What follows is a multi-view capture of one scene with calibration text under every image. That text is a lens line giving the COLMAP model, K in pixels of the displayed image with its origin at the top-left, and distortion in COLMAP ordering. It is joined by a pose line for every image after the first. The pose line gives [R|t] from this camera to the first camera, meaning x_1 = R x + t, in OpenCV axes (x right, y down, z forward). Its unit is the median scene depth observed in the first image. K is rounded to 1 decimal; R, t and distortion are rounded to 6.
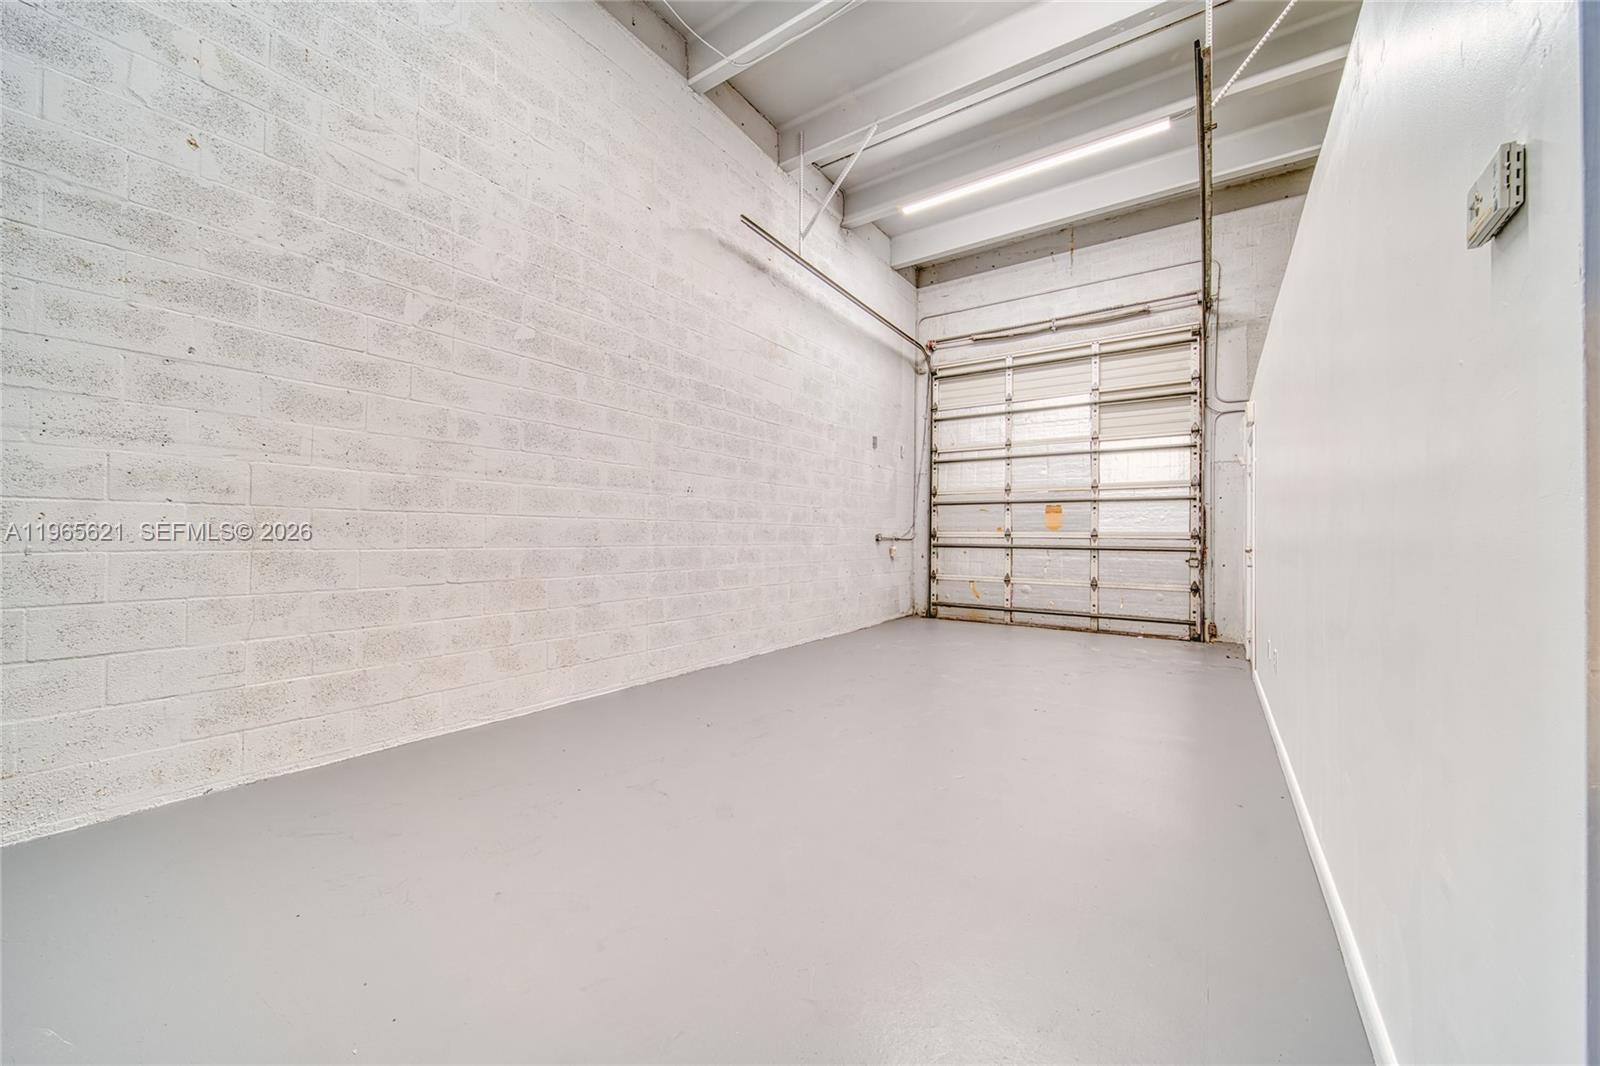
lens RADIAL K [[589.4, 0, 800.0], [0, 589.4, 533.0], [0, 0, 1]] dist [0.000532, -0.000306]
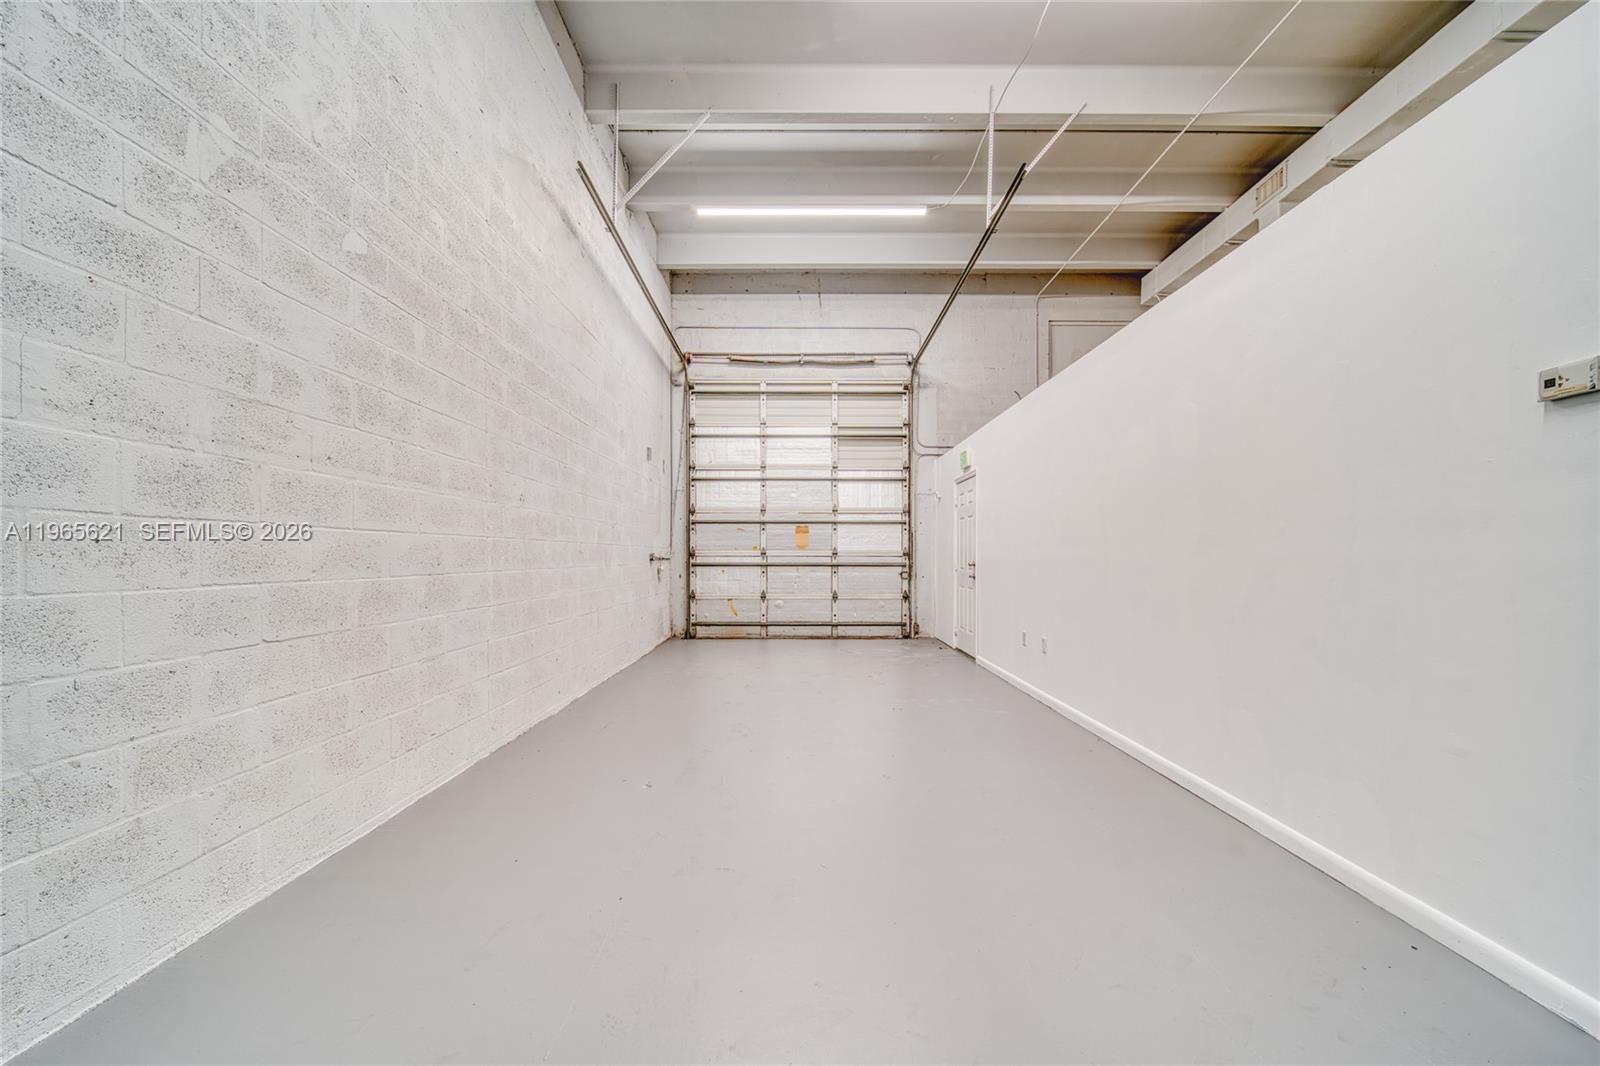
lens RADIAL K [[601.1, 0, 804.3], [0, 601.1, 566.5], [0, 0, 1]] dist [-0.001644, -0.000826]
pose [[0.822556, -0.017845, 0.568404, -0.216701], [0.003062, 0.999632, 0.026952, -0.002372], [-0.568676, -0.020429, 0.822308, 0.088451]]
